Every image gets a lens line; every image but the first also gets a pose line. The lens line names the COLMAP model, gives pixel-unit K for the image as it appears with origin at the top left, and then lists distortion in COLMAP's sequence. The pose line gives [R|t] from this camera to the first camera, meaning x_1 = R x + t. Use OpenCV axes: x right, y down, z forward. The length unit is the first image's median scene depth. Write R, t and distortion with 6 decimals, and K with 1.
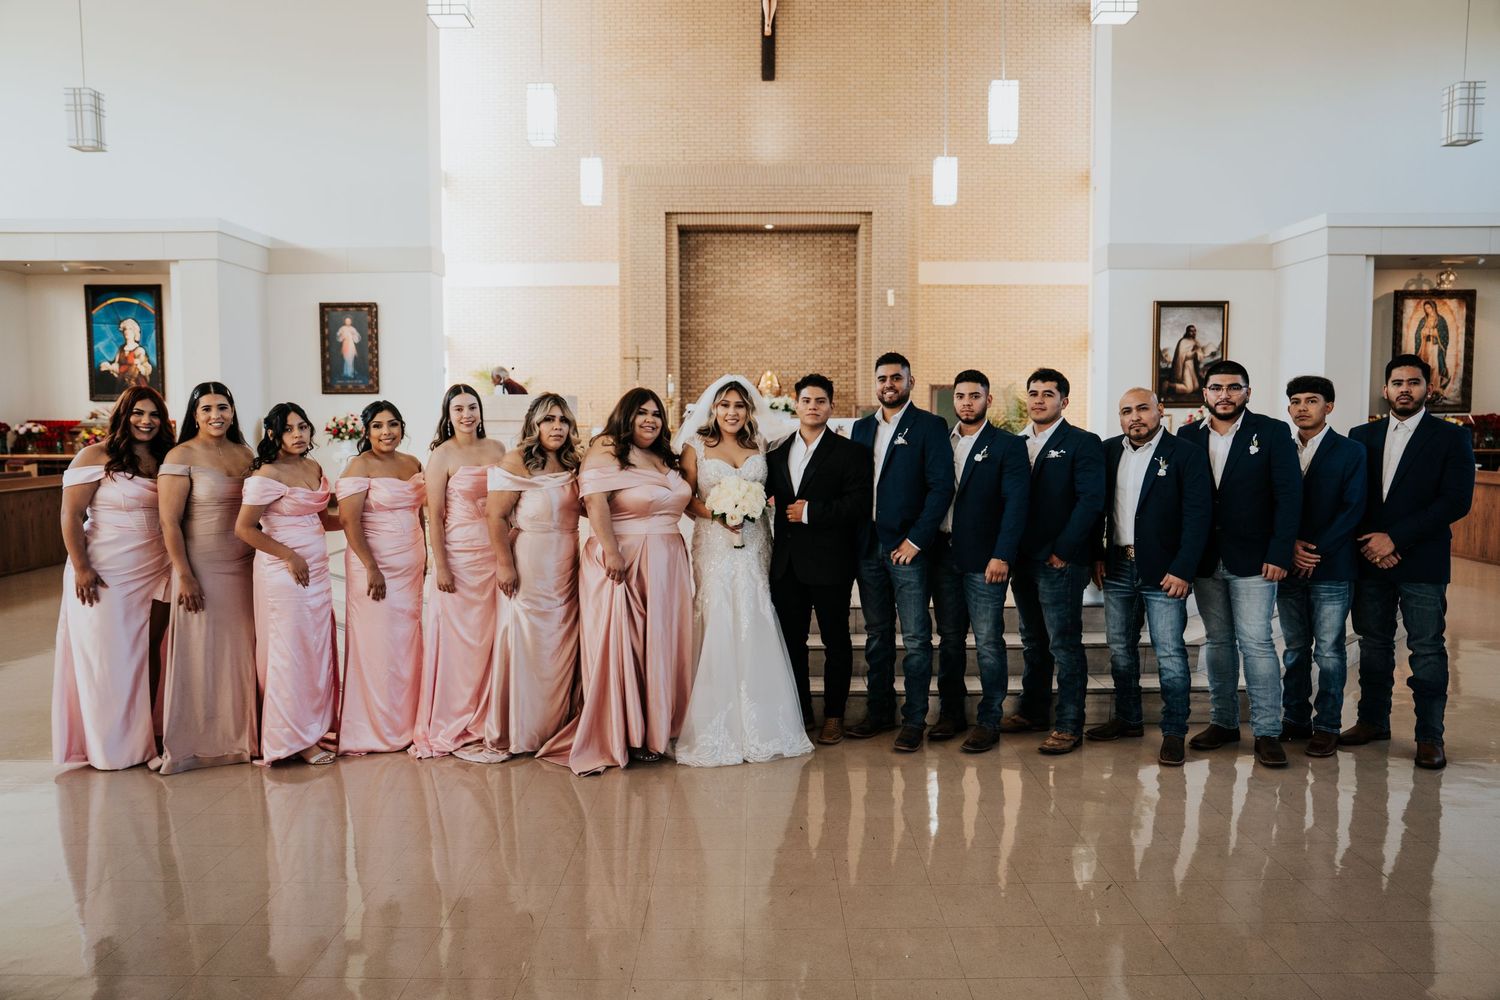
lens RADIAL K [[1106.3, 0, 754.6], [0, 1106.3, 495.9], [0, 0, 1]] dist [0.000917, -0.004083]
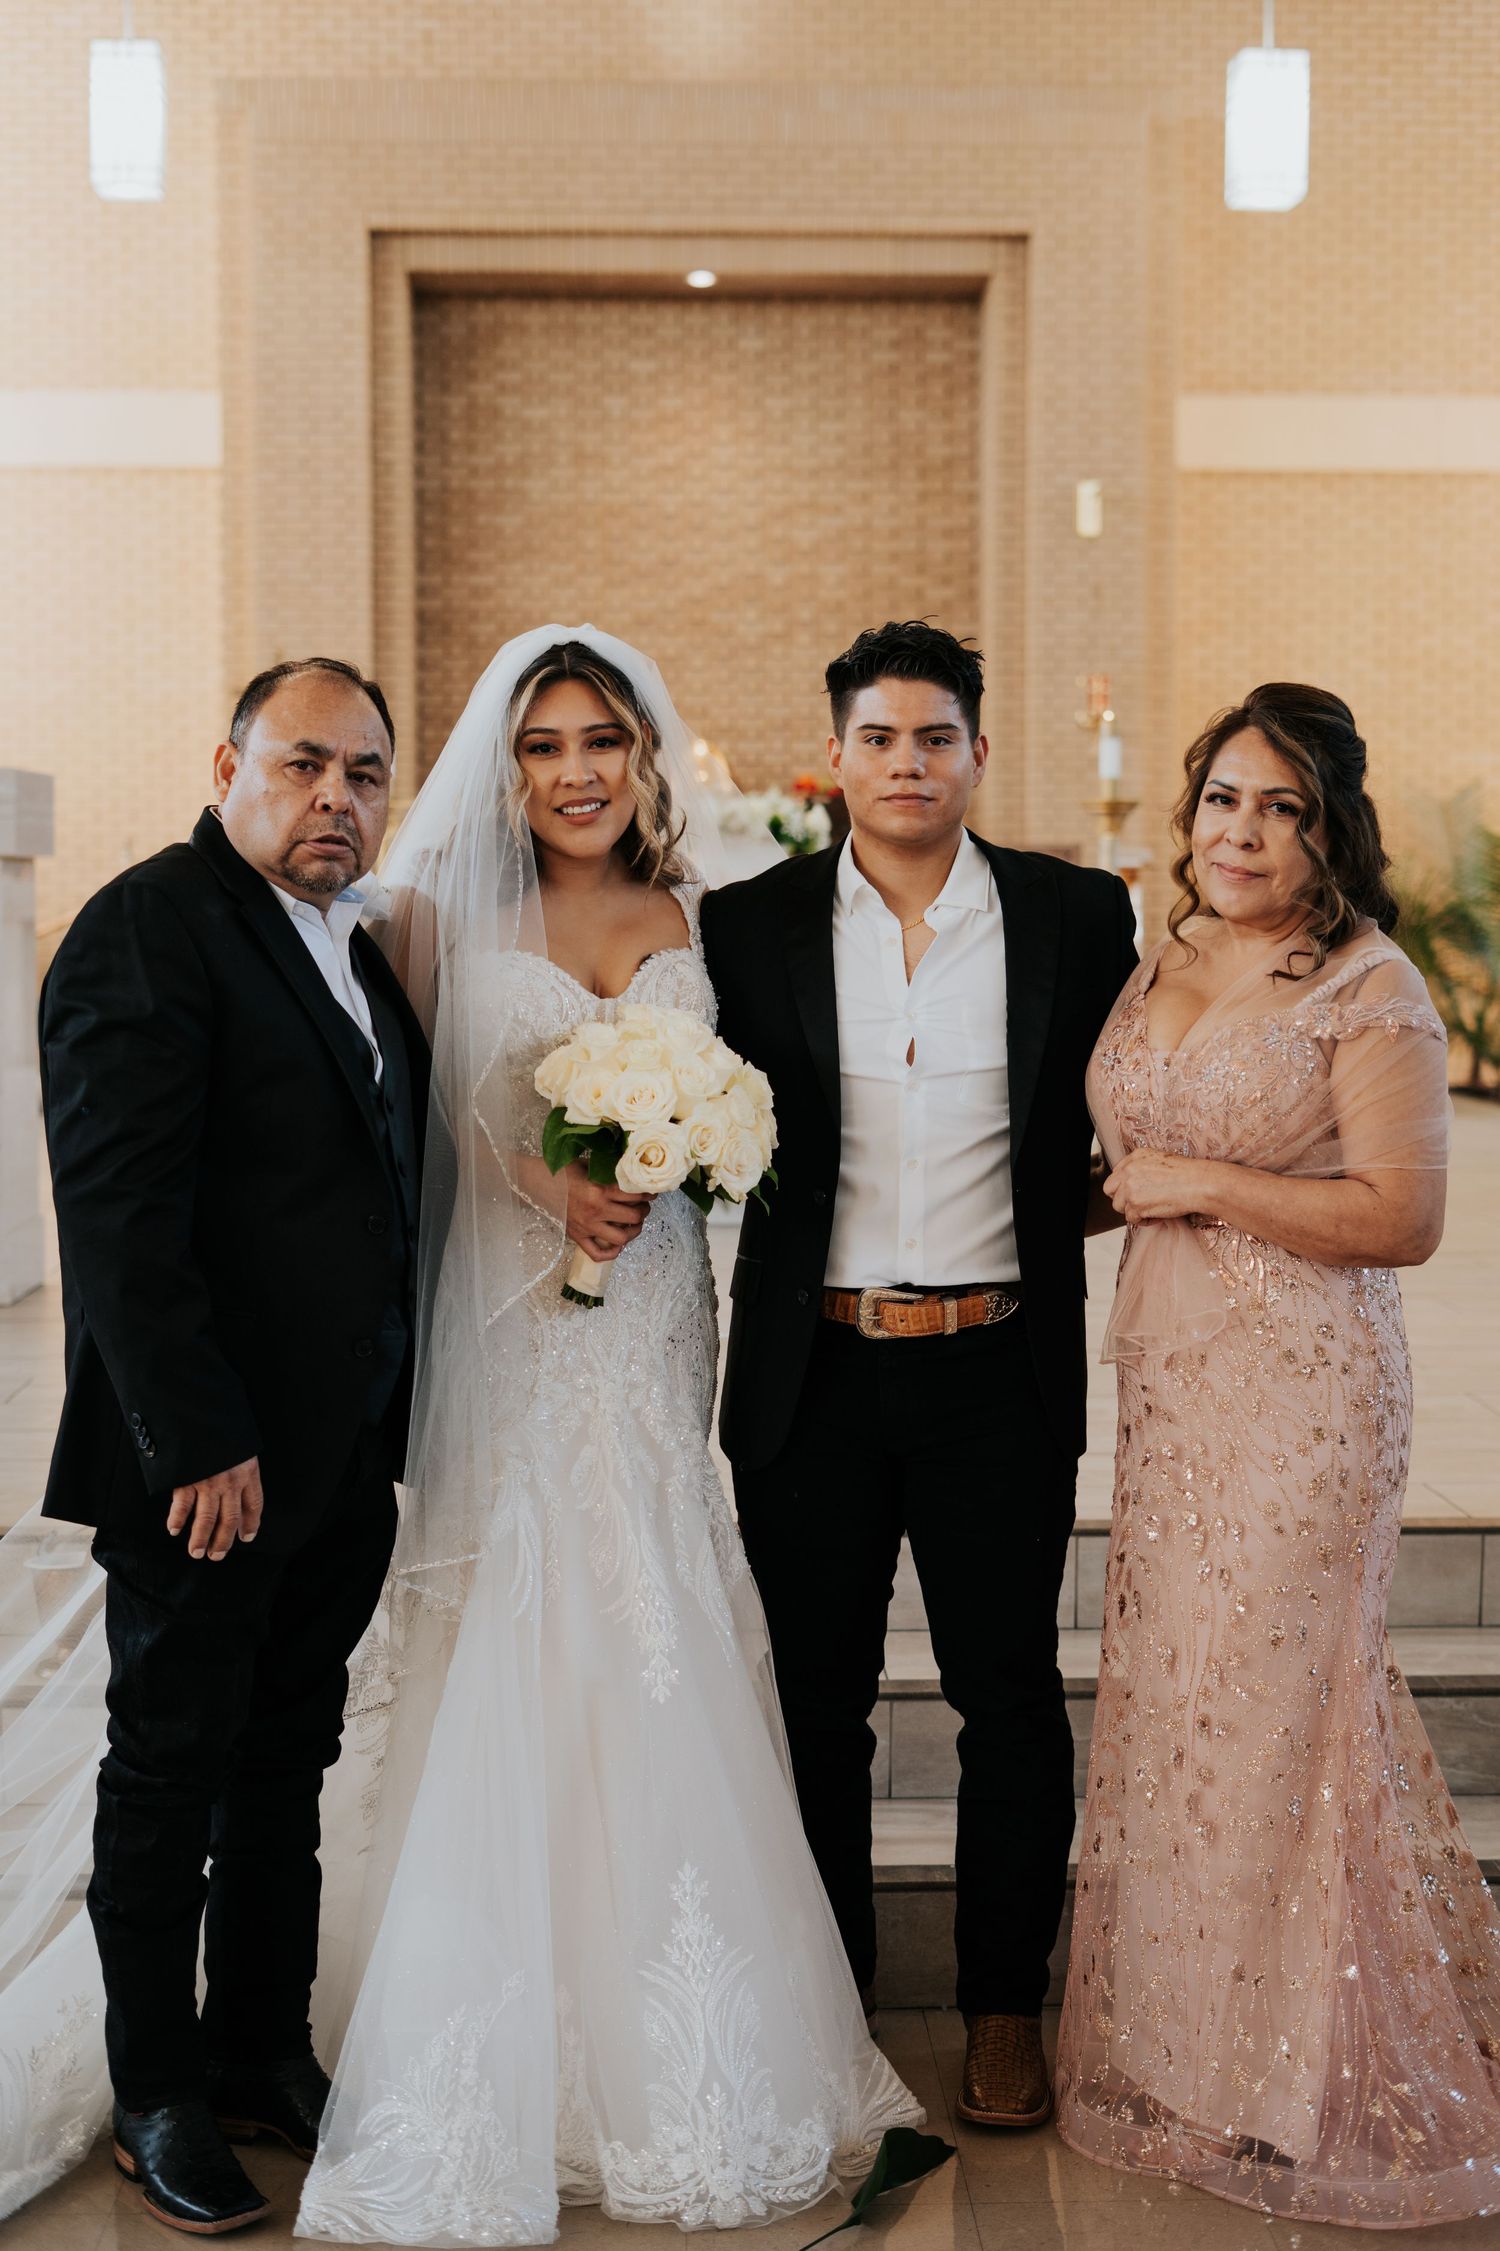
lens RADIAL K [[3205.0, 0, 746.6], [0, 3205.0, 1114.3], [0, 0, 1]] dist [0.057443, 0.000000]
pose [[0.999569, 0.001814, 0.029297, -0.000282], [-0.001575, 0.999965, -0.008185, 0.000277], [-0.029311, 0.008135, 0.999537, 0.092937]]
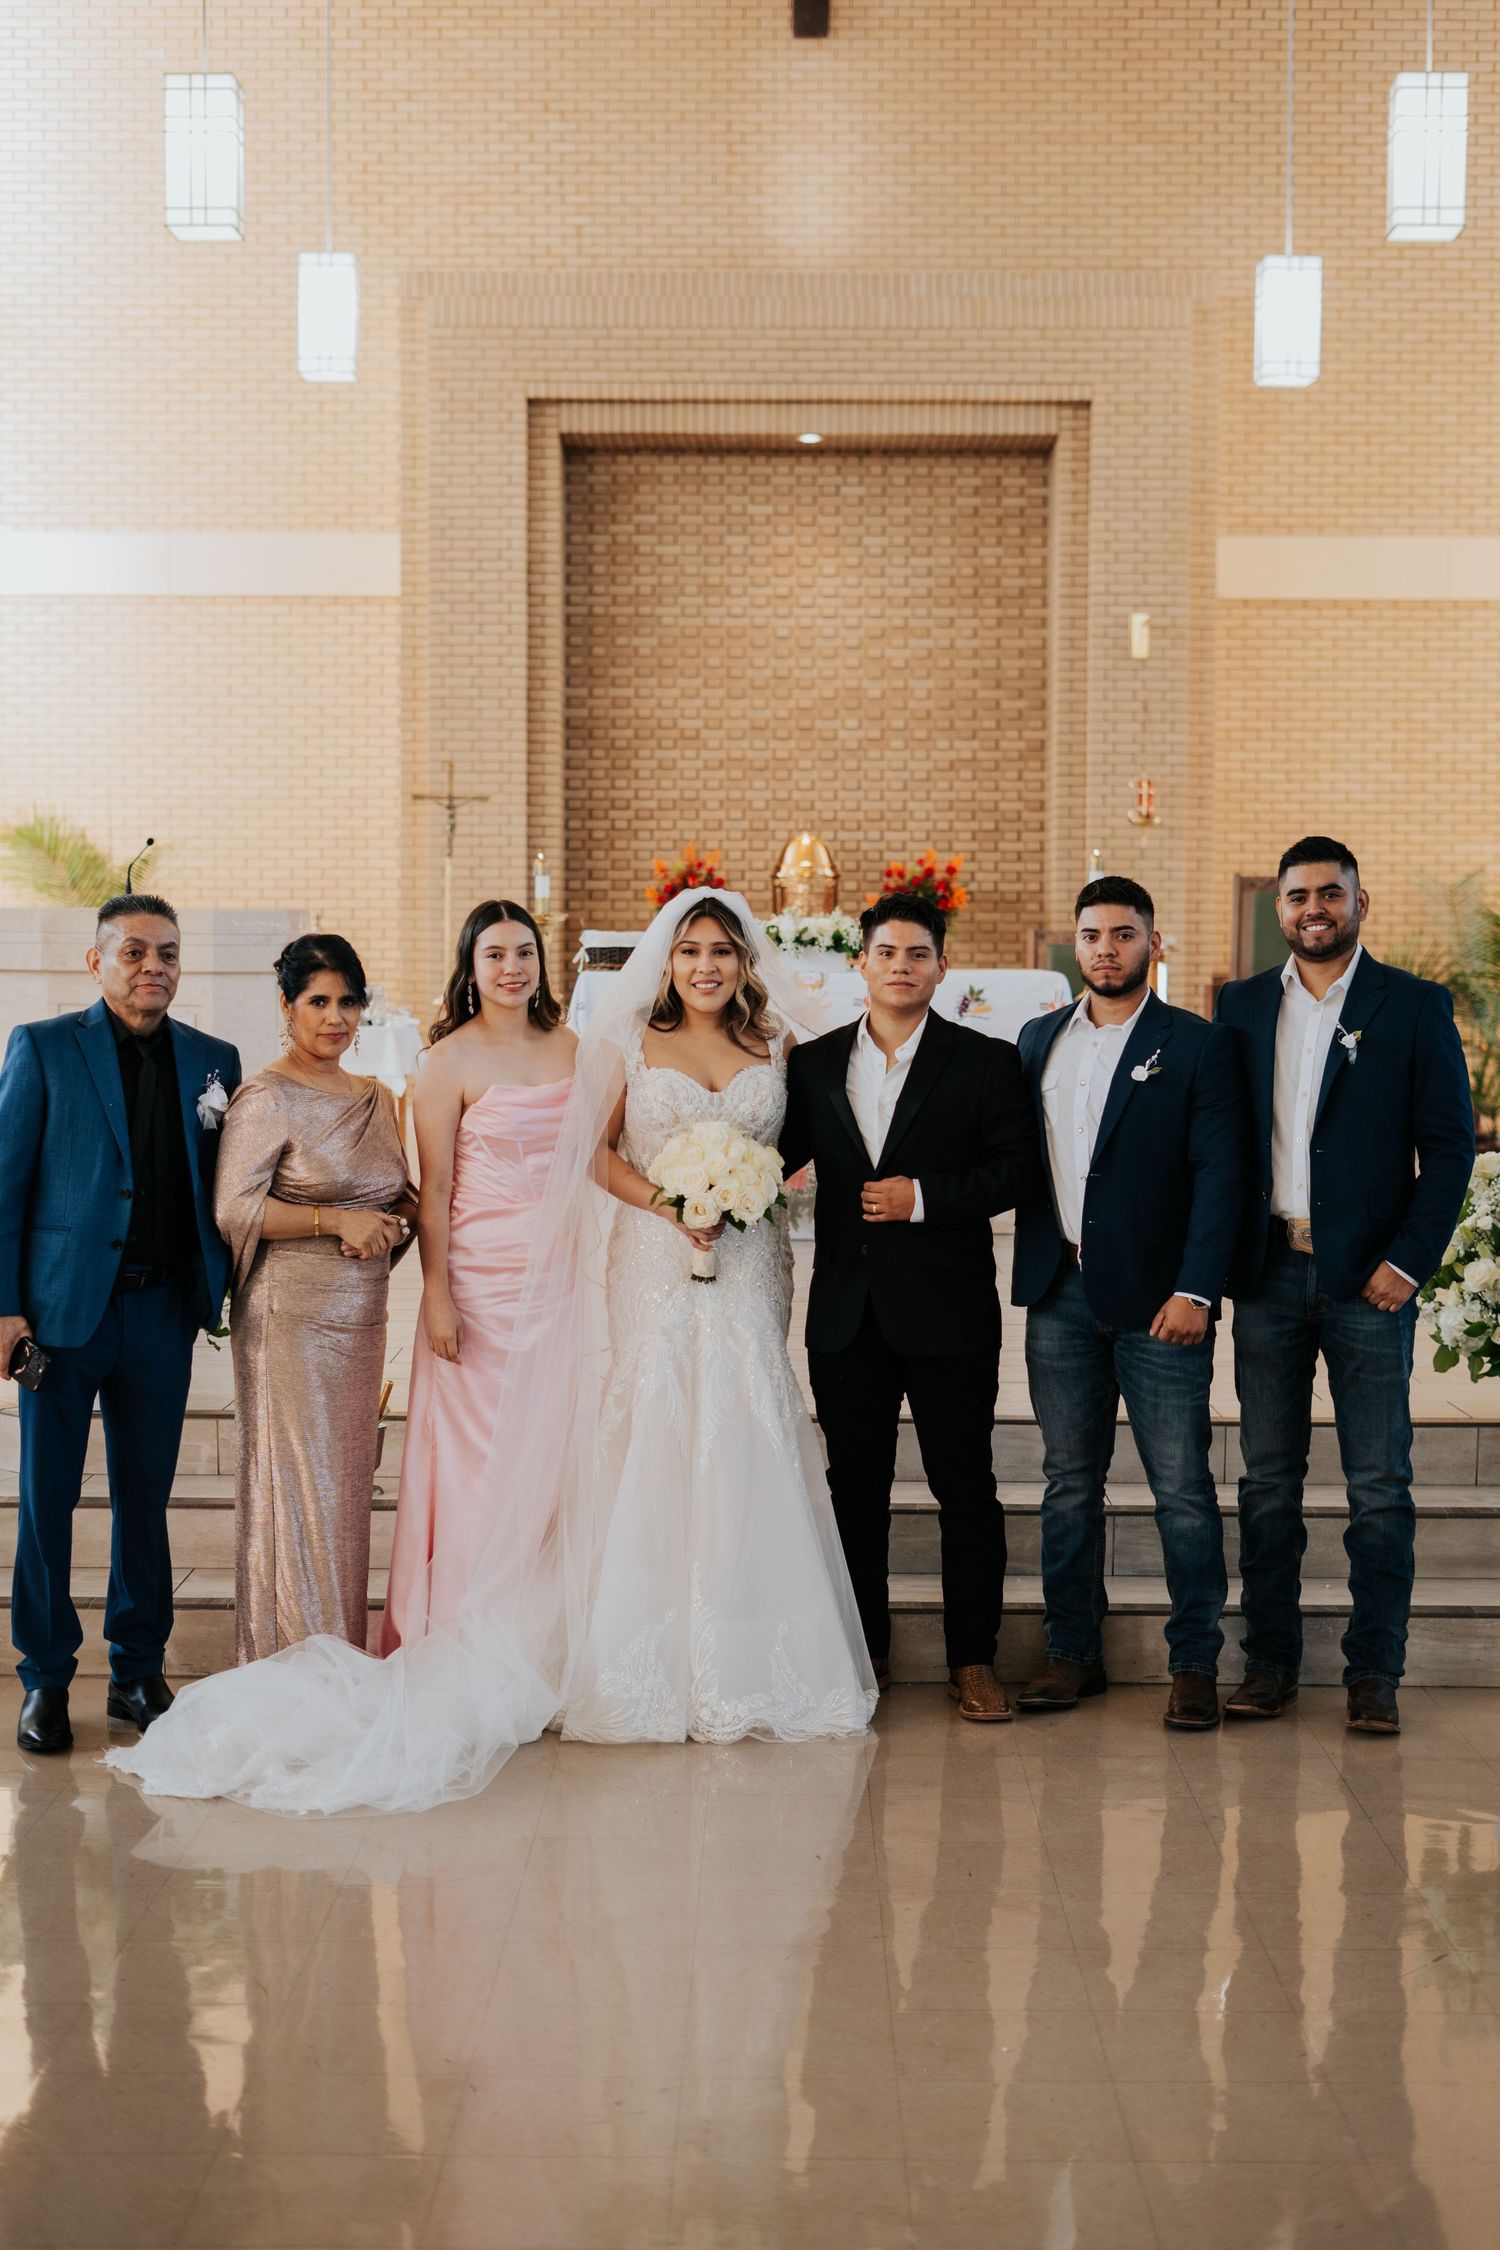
lens RADIAL K [[3203.6, 0, 748.8], [0, 3203.6, 1122.3], [0, 0, 1]] dist [0.057443, 0.000000]
pose [[0.999947, 0.007598, -0.006910, 0.001959], [-0.007711, 0.999833, -0.016569, 0.000758], [0.006783, 0.016622, 0.999839, -0.061479]]
